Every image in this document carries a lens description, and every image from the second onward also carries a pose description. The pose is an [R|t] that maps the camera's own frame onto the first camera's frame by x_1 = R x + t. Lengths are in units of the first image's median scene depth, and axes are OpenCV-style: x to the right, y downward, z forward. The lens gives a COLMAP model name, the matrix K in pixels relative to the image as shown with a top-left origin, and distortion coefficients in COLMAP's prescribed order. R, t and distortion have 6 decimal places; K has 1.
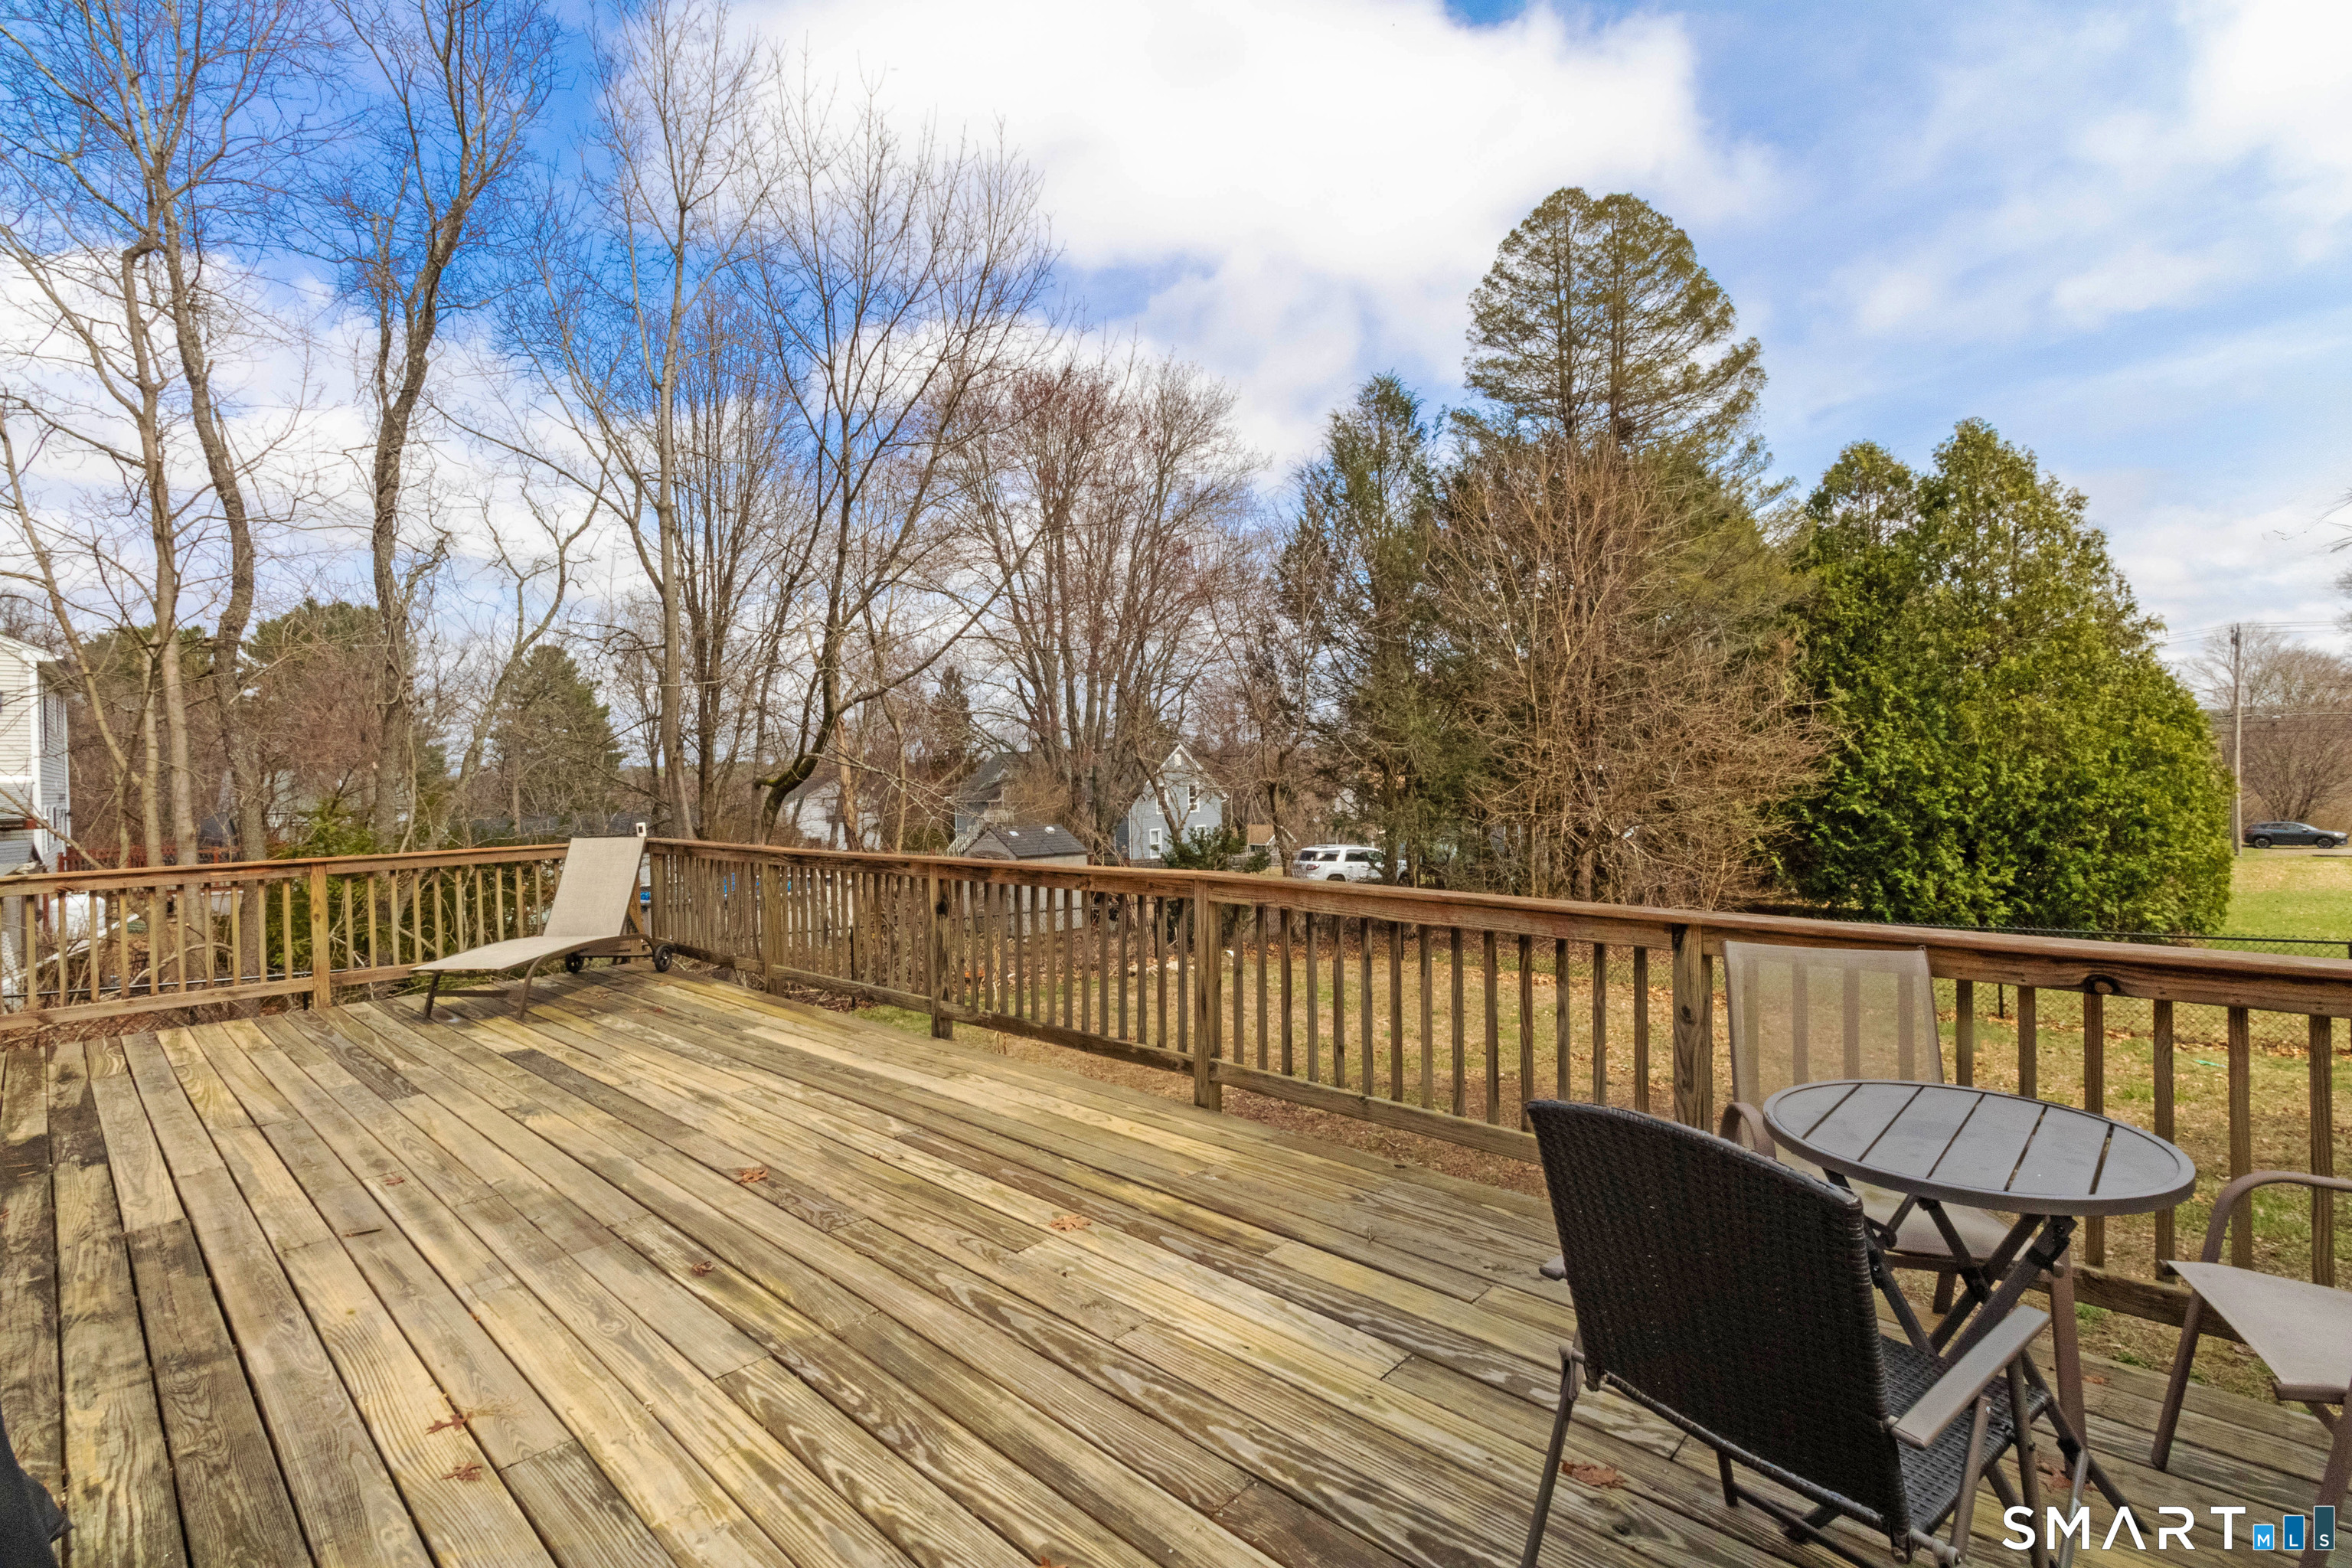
lens RADIAL K [[1080.9, 0, 1186.2], [0, 1080.9, 783.3], [0, 0, 1]] dist [0.002465, -0.001096]
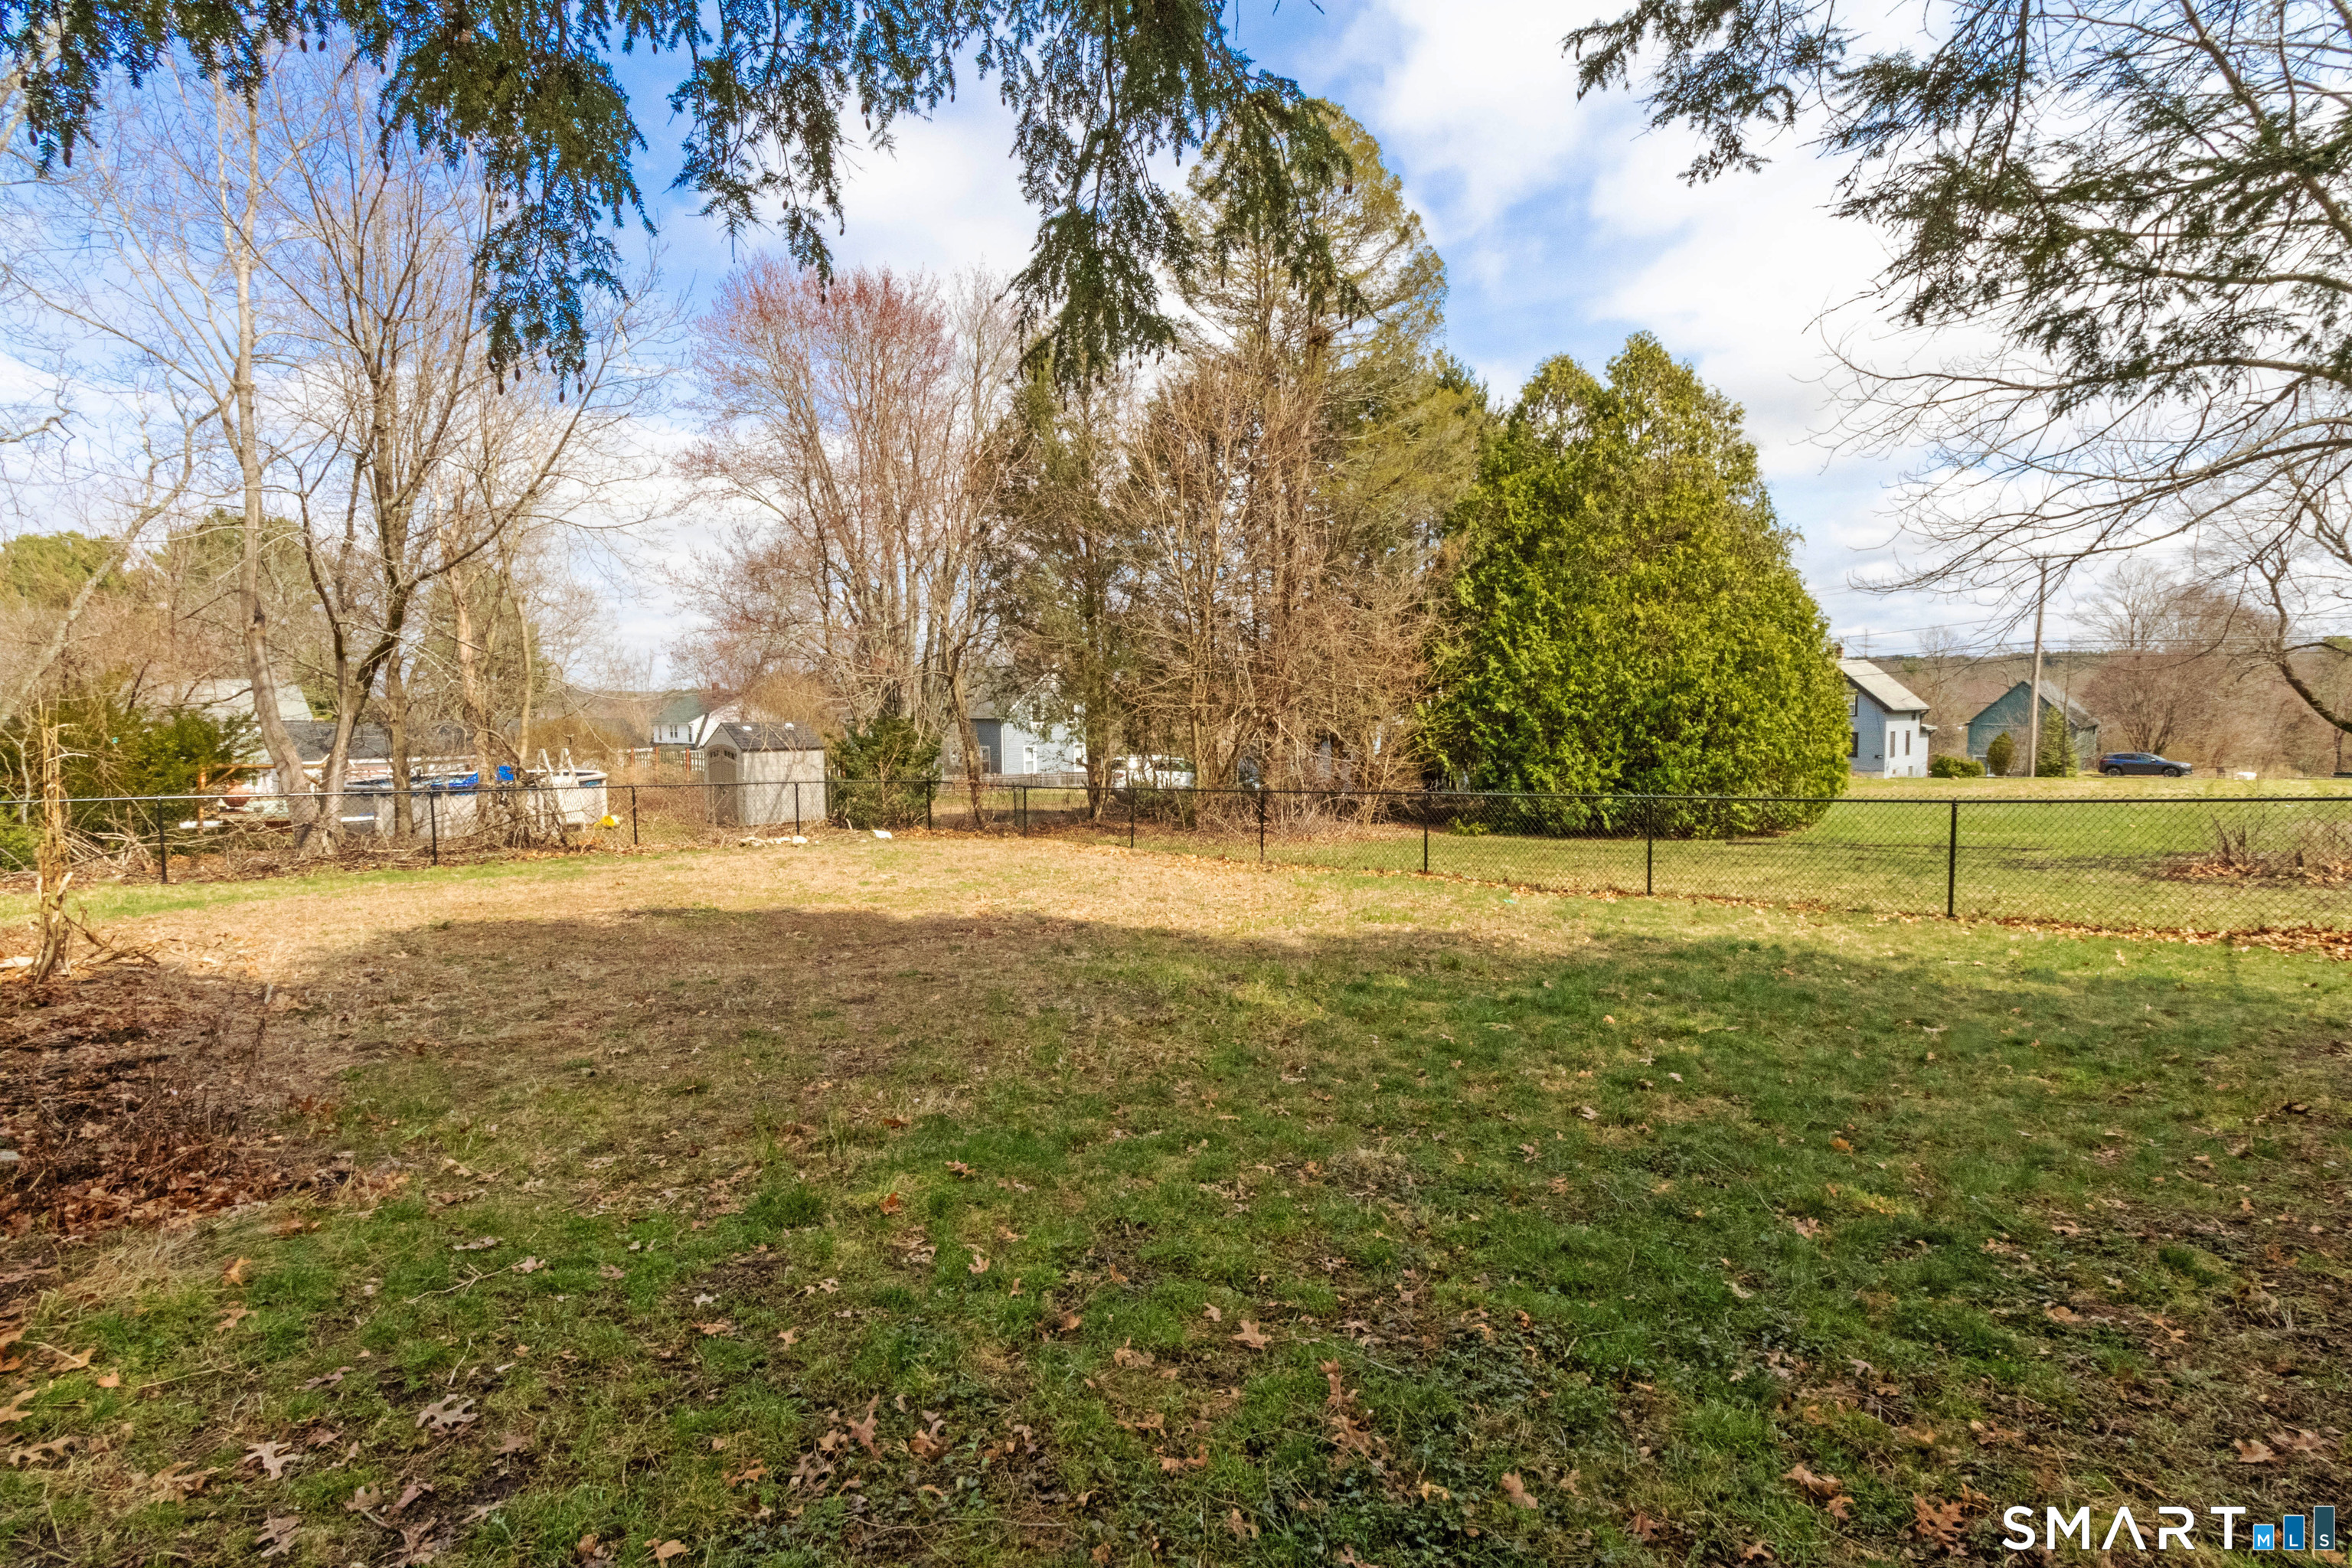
lens RADIAL K [[1080.9, 0, 1175.3], [0, 1080.9, 796.5], [0, 0, 1]] dist [0.002465, -0.001096]
pose [[0.999851, 0.011042, 0.013256, 1.524679], [-0.012002, 0.997133, 0.074705, 0.188138], [-0.012393, -0.074853, 0.997118, -0.306461]]
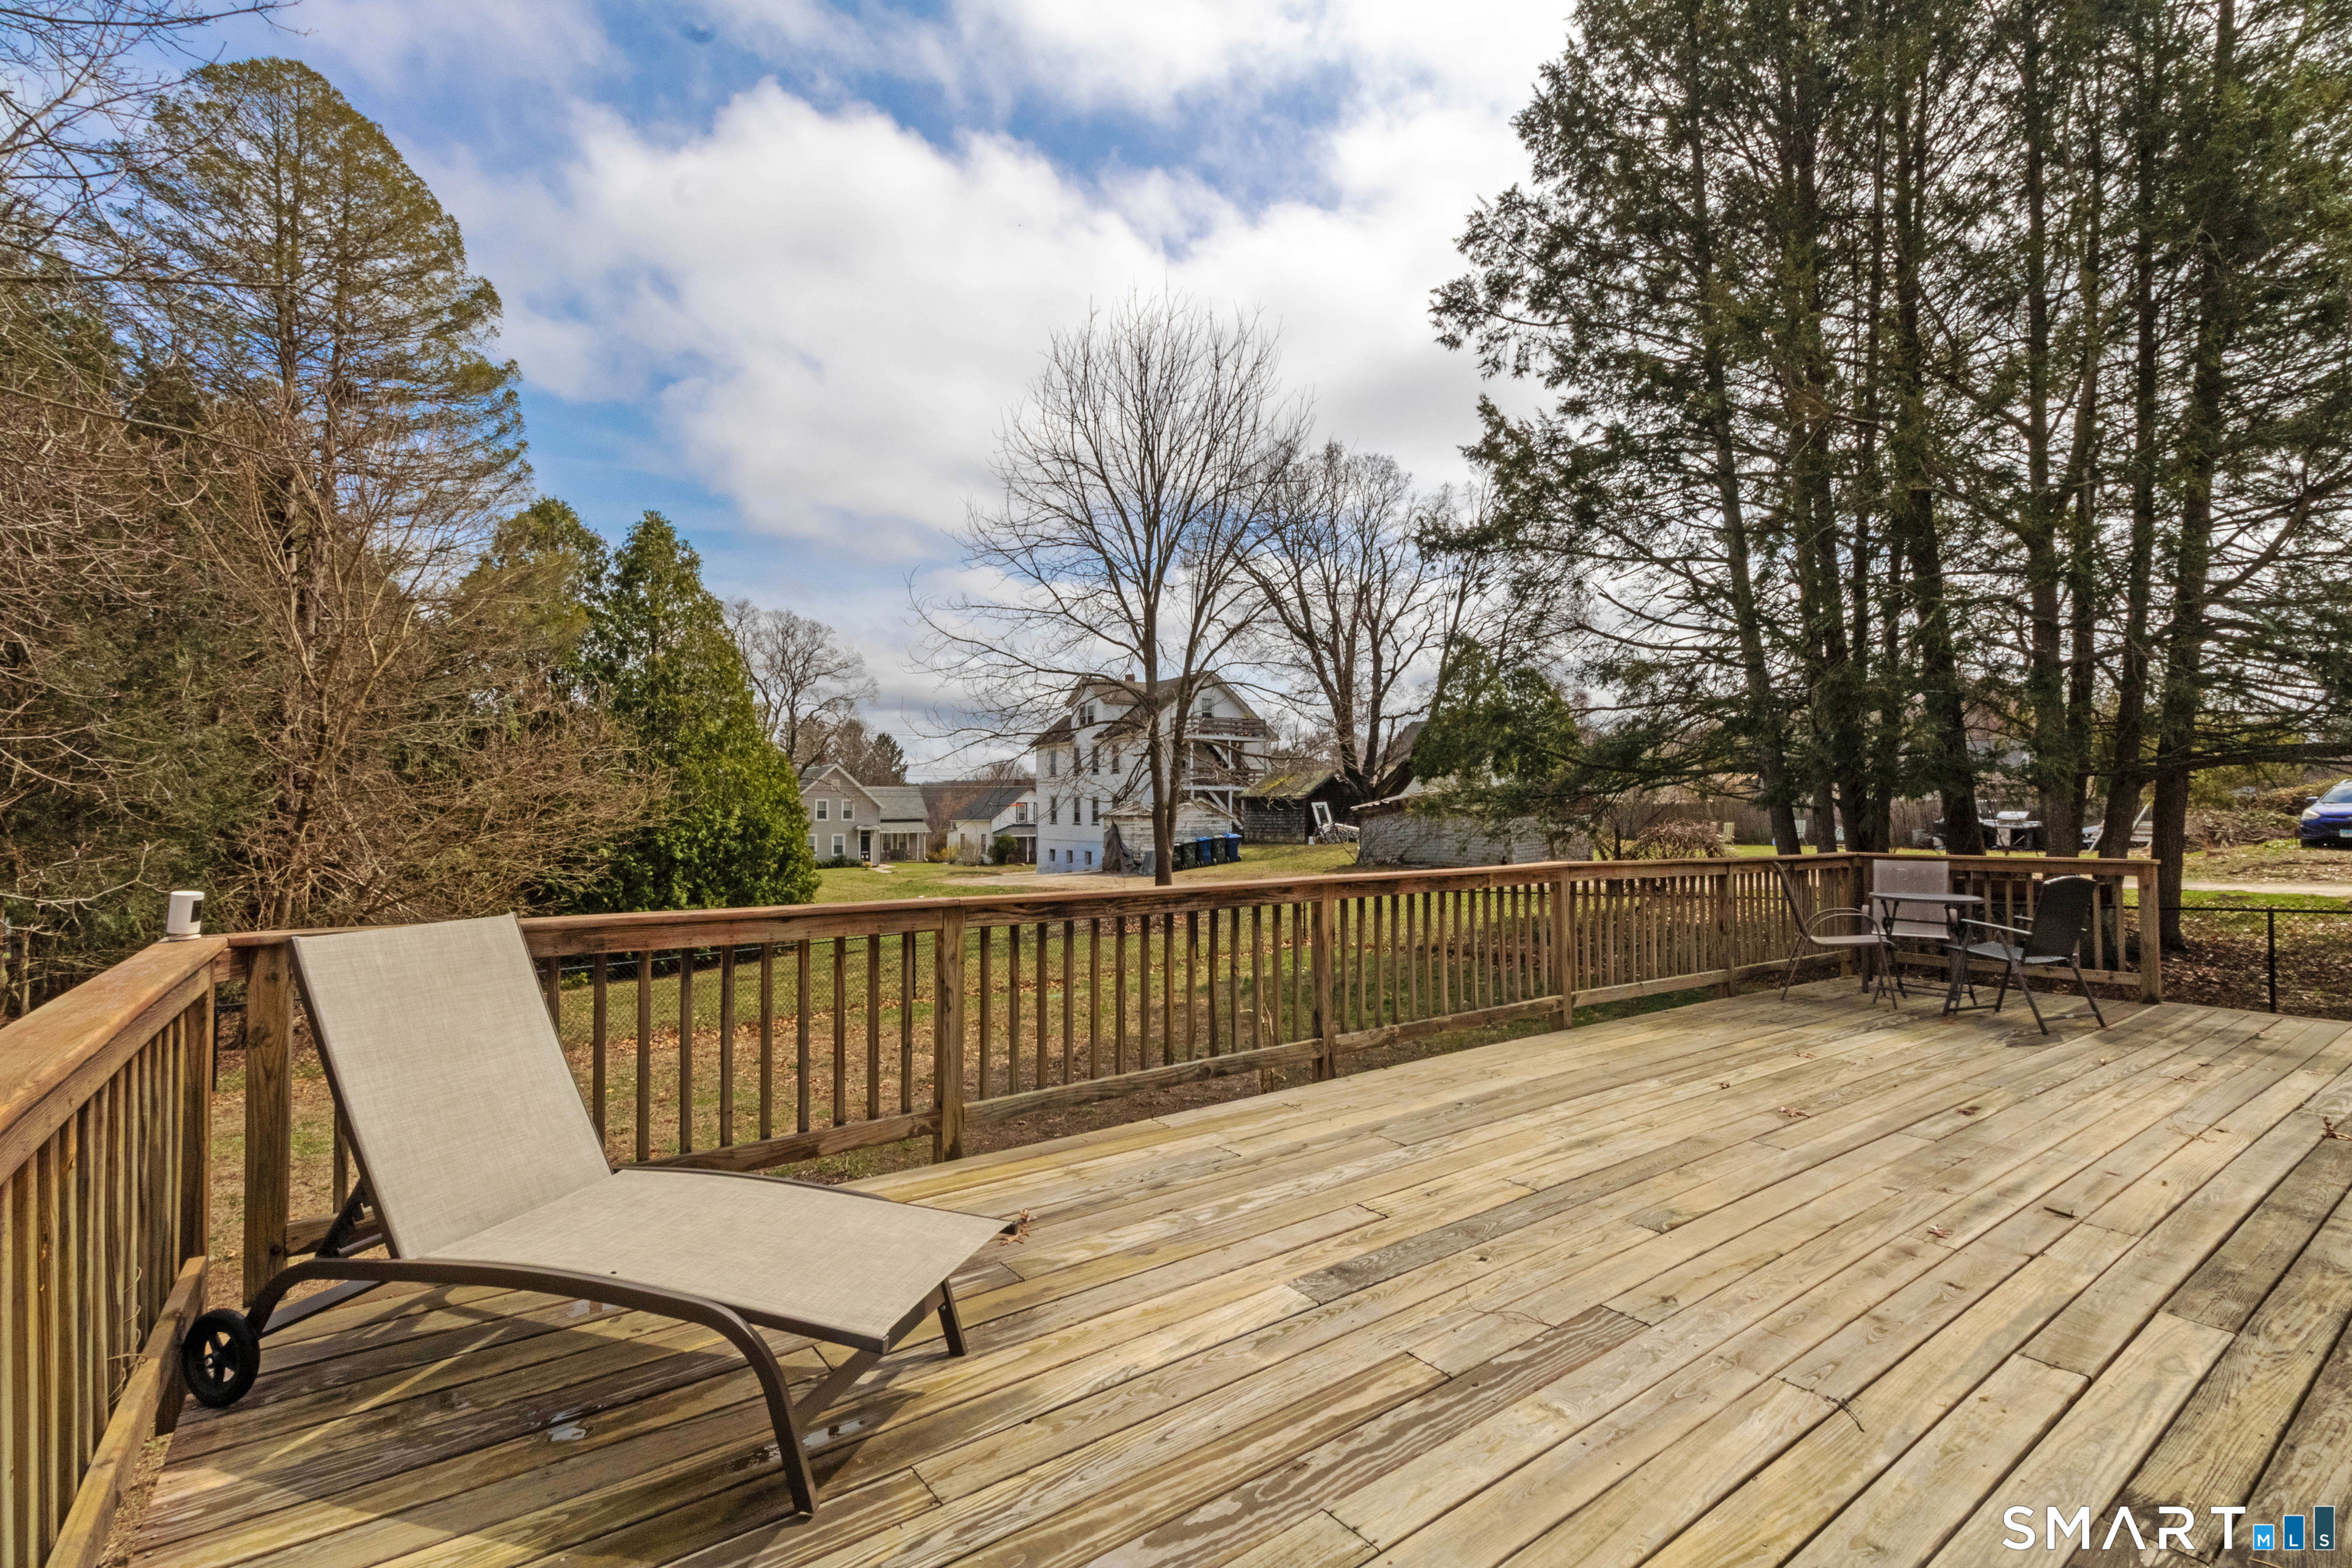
lens RADIAL K [[1080.9, 0, 1176.5], [0, 1080.9, 807.1], [0, 0, 1]] dist [0.002465, -0.001096]
pose [[0.183051, 0.021263, 0.982873, -1.634506], [0.007635, 0.999705, -0.023049, 0.043829], [-0.983074, 0.011723, 0.182835, 1.383896]]
